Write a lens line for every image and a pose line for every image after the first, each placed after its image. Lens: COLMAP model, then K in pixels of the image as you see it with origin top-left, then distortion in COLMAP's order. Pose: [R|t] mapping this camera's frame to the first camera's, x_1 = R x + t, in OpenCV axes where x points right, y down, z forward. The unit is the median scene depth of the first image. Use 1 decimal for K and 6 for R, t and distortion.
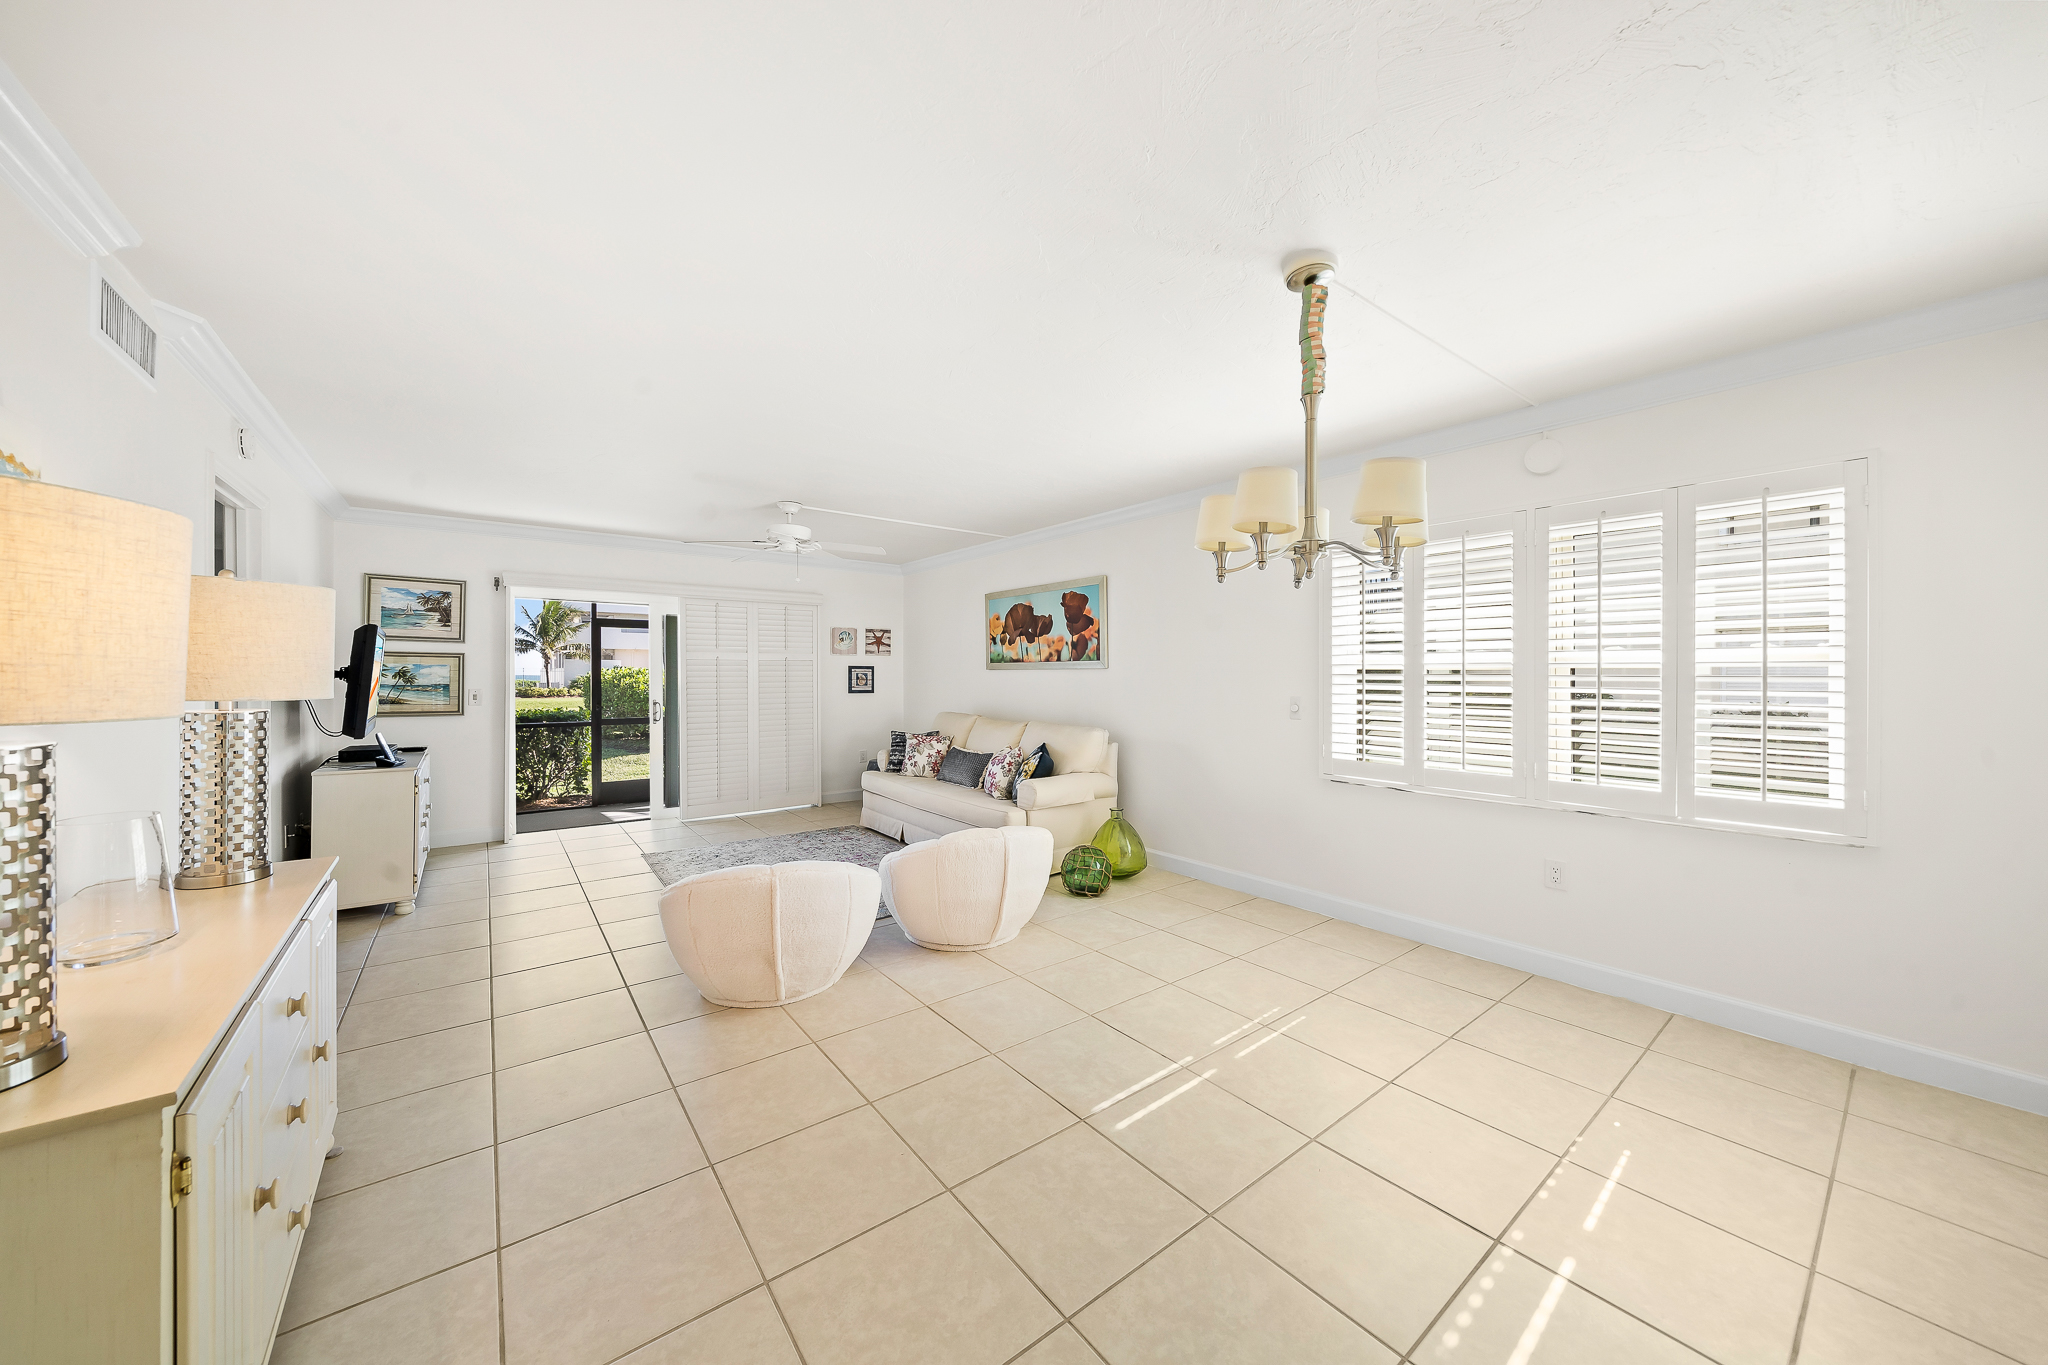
lens RADIAL K [[707.7, 0, 1021.5], [0, 707.7, 676.4], [0, 0, 1]] dist [-0.001426, -0.000066]
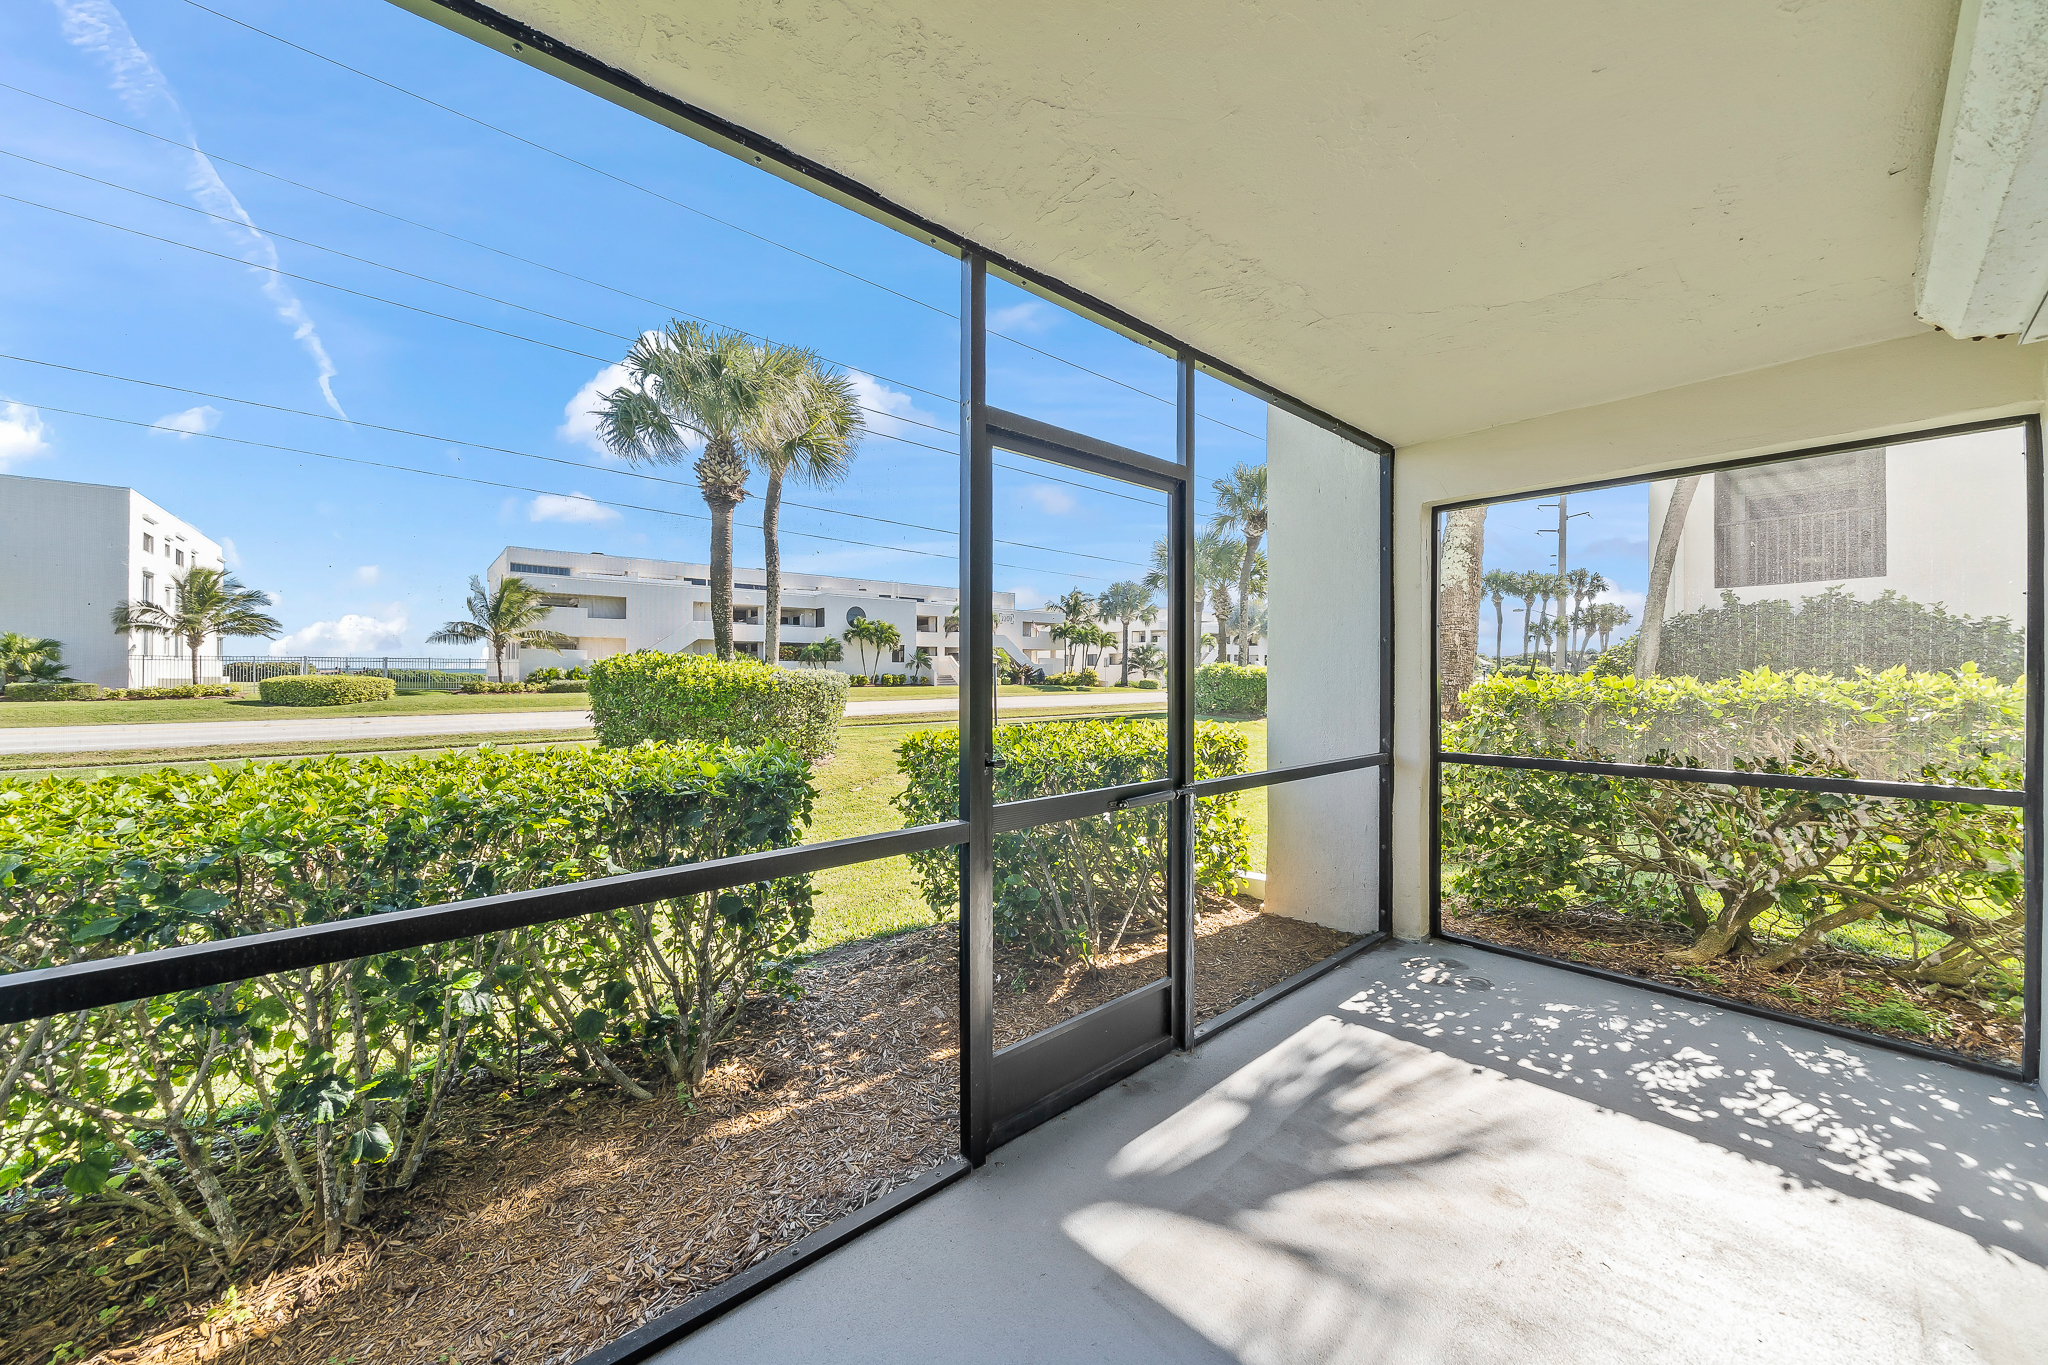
lens RADIAL K [[711.3, 0, 1019.4], [0, 711.3, 666.2], [0, 0, 1]] dist [-0.010858, 0.001148]
pose [[0.998427, 0.004503, 0.055878, -0.837876], [-0.004021, 0.999954, -0.008728, 0.016705], [-0.055915, 0.008489, 0.998399, 1.044453]]
